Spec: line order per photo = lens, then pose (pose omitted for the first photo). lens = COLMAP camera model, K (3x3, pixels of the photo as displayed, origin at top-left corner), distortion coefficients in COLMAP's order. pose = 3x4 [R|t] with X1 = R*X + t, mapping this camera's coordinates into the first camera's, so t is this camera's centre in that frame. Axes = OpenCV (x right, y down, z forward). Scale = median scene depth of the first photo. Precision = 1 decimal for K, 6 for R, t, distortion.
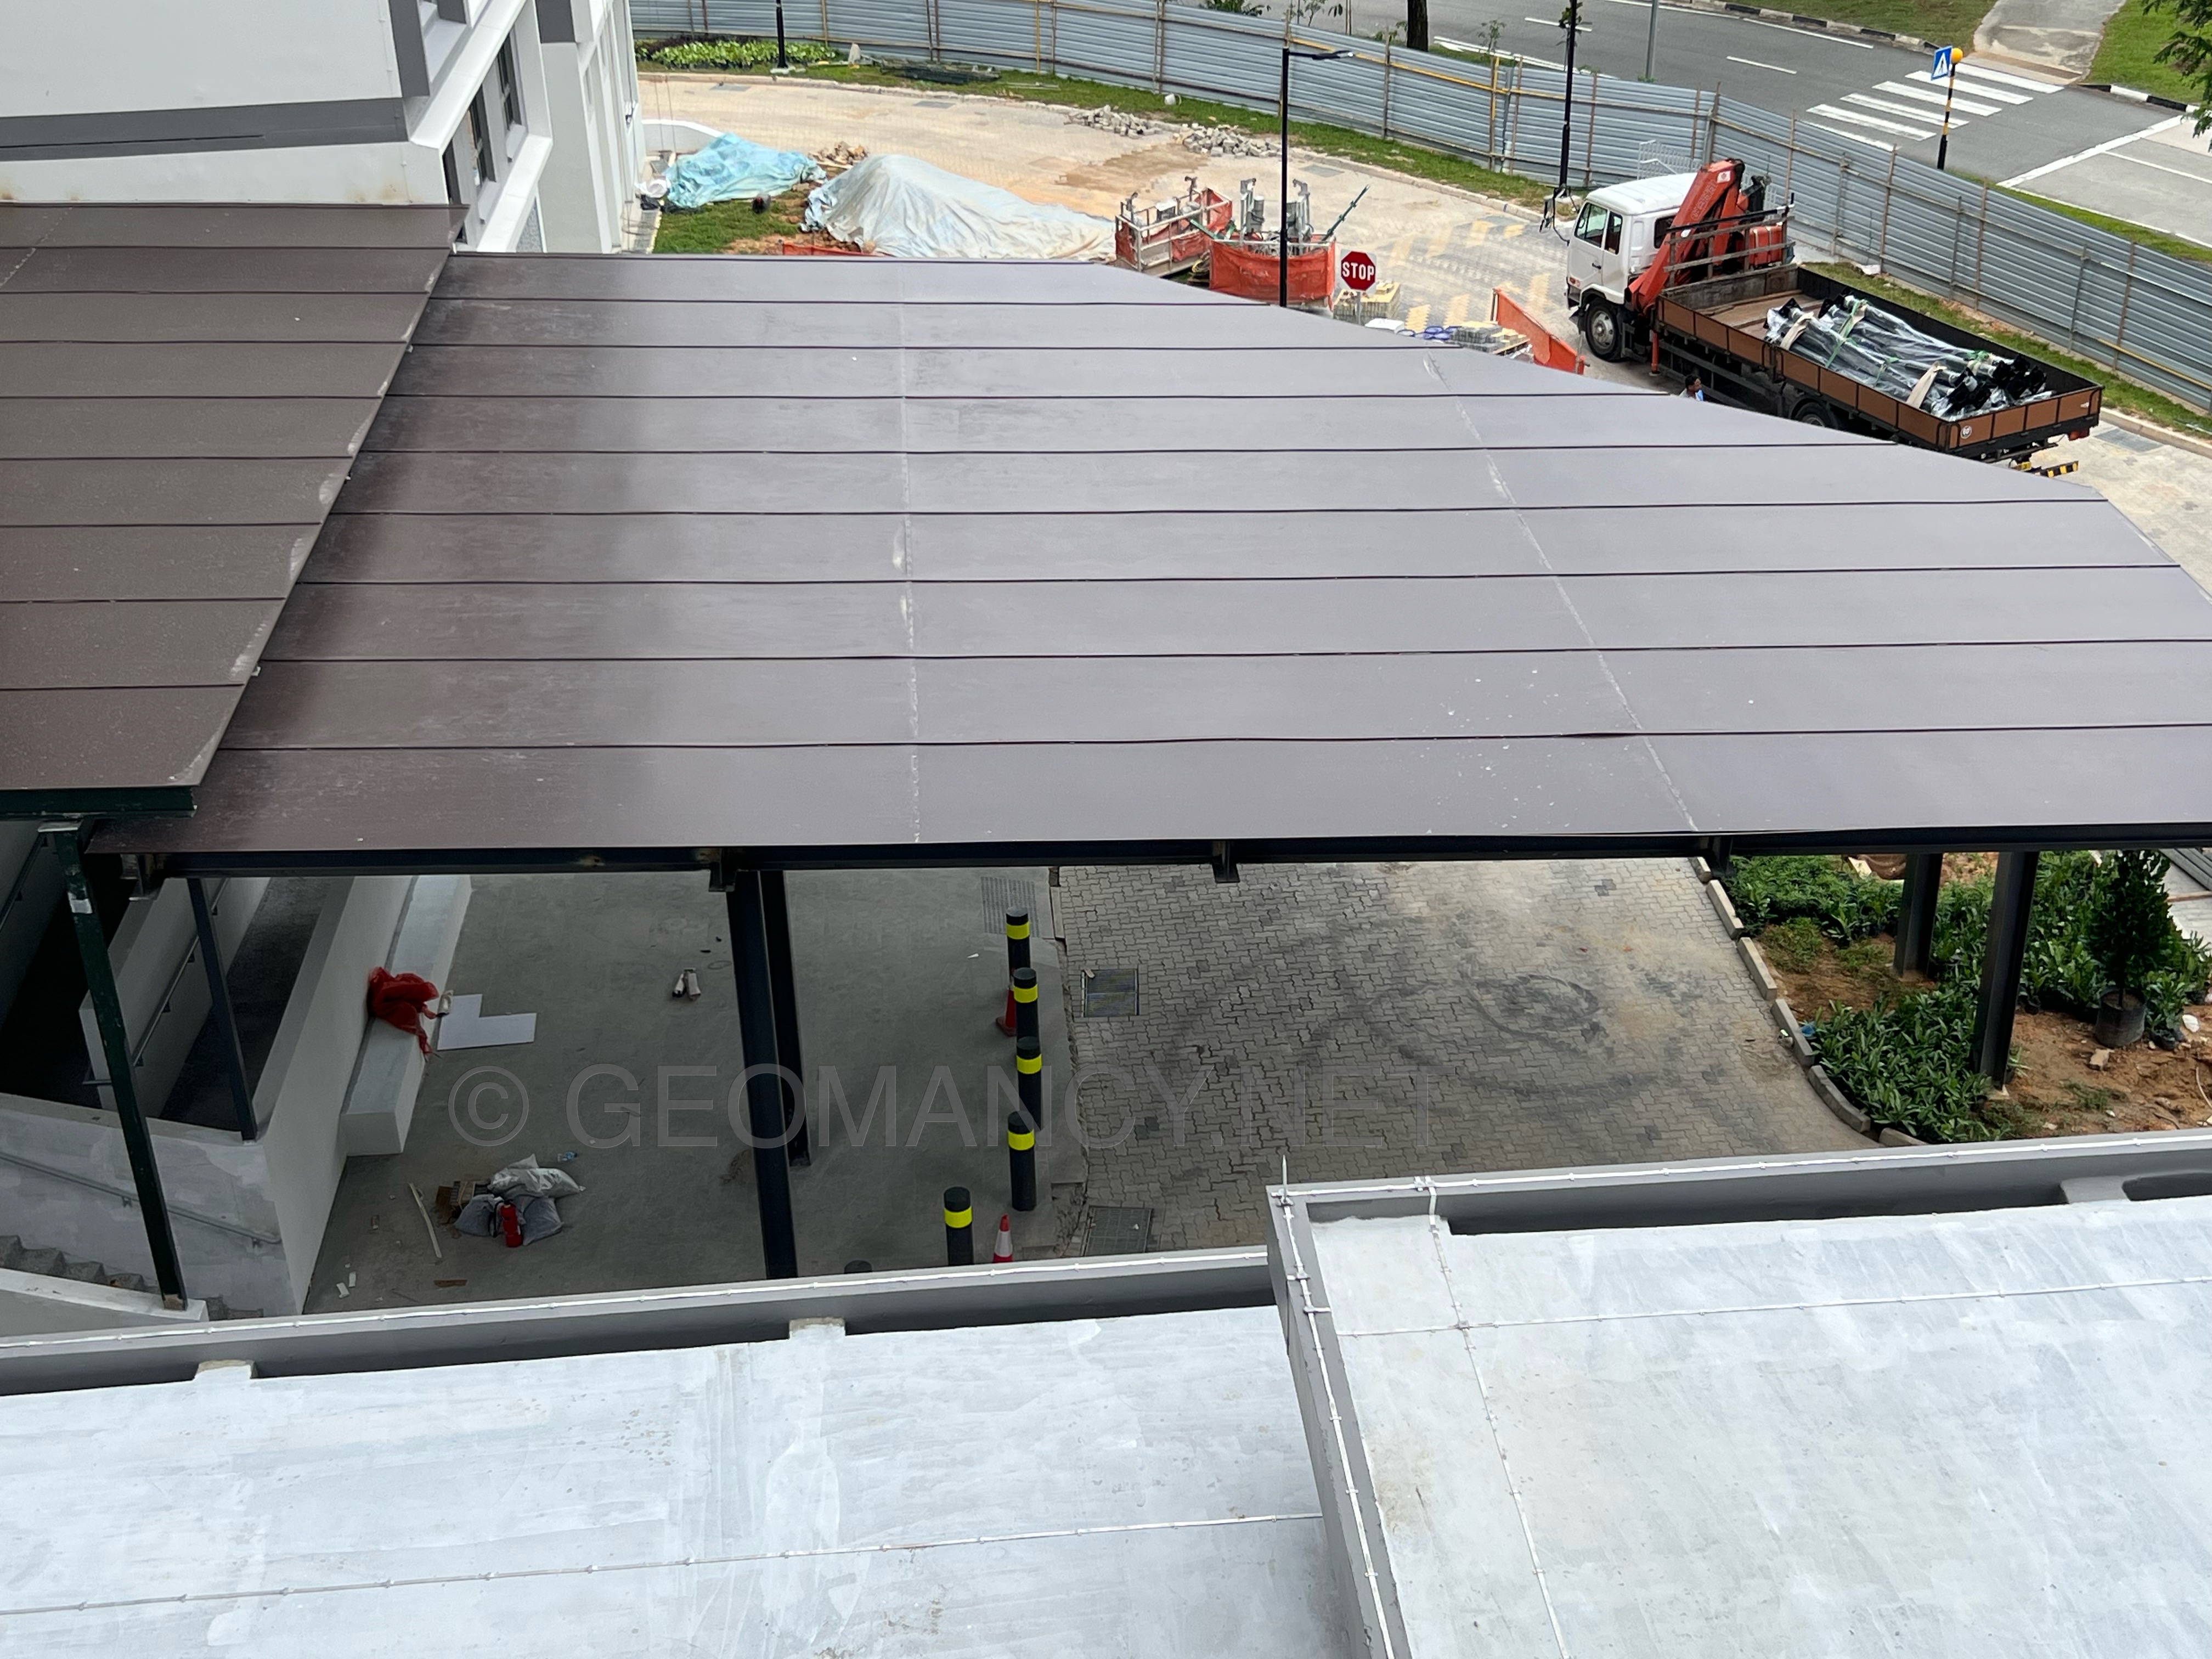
lens RADIAL K [[2729.6, 0, 1106.0], [0, 2729.6, 829.5], [0, 0, 1]] dist [0.145105, -0.385843]
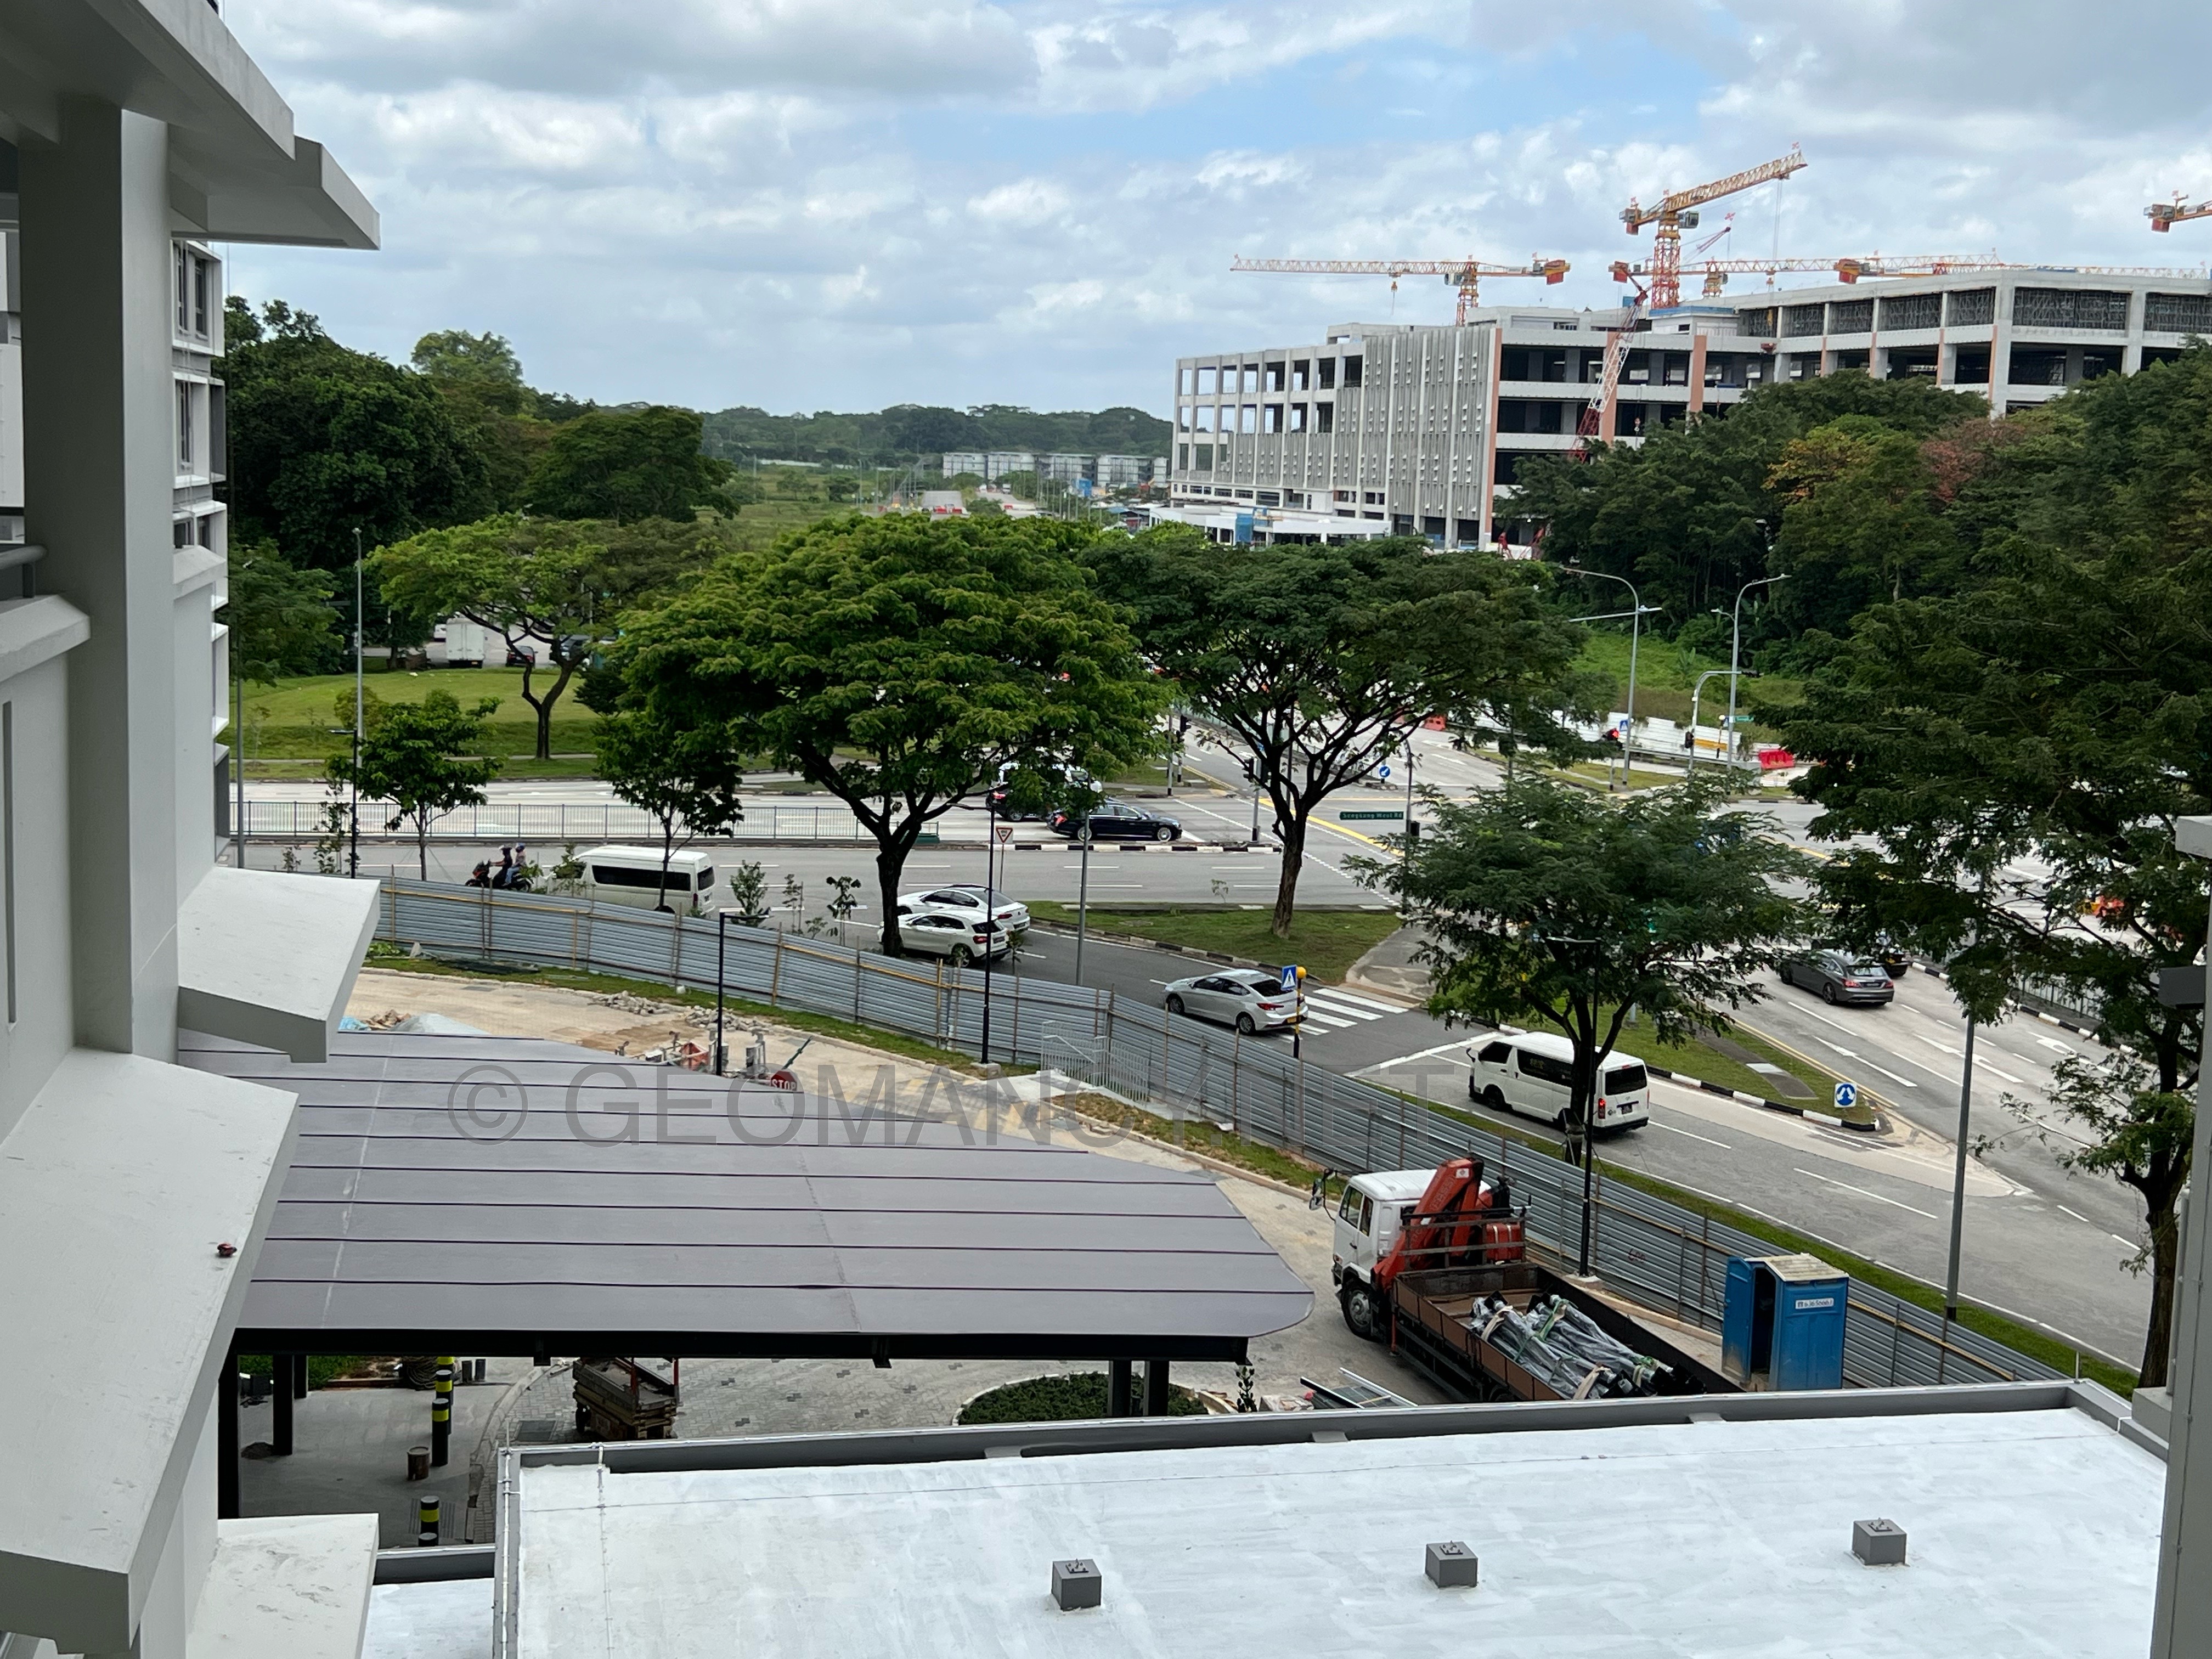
lens RADIAL K [[2729.6, 0, 1106.0], [0, 2729.6, 829.5], [0, 0, 1]] dist [0.145105, -0.385843]
pose [[0.989916, 0.040202, 0.135834, 0.044478], [0.009052, 0.938973, -0.343872, 0.087663], [-0.141369, 0.341633, 0.929140, -0.173105]]
